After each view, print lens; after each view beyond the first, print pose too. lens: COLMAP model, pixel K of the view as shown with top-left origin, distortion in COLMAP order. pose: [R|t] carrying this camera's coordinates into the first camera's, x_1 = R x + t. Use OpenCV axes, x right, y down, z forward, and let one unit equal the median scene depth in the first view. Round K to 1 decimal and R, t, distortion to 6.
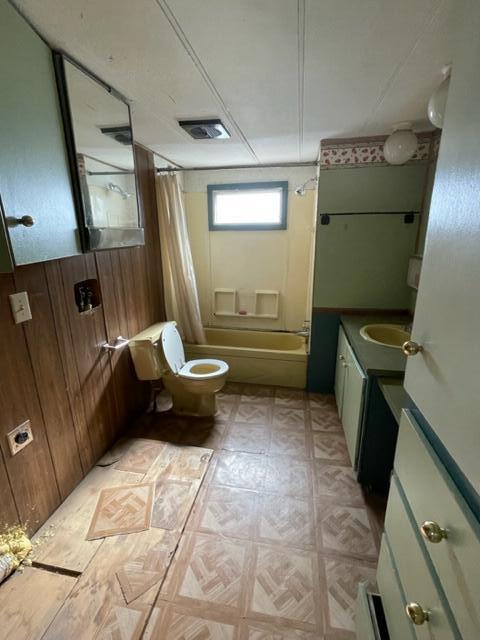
lens RADIAL K [[299.3, 0, 240.6], [0, 299.3, 319.4], [0, 0, 1]] dist [-0.000179, -0.000103]
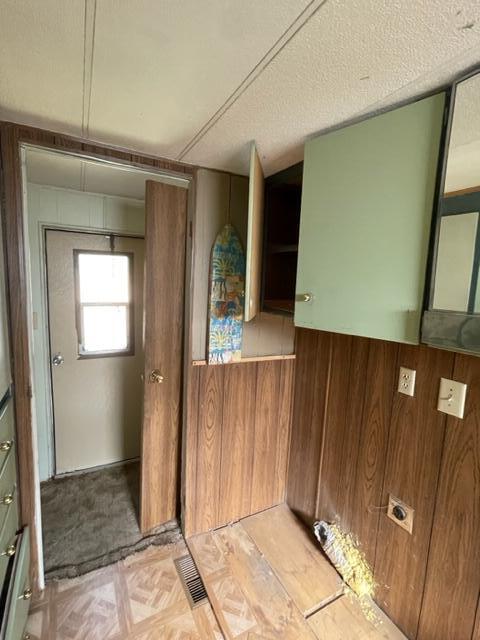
lens RADIAL K [[299.3, 0, 239.6], [0, 299.3, 319.3], [0, 0, 1]] dist [-0.000179, -0.000103]
pose [[-0.773915, 0.059277, -0.630509, 0.240321], [-0.197875, 0.923128, 0.329668, -0.409769], [0.601582, 0.379897, -0.702693, 1.175292]]
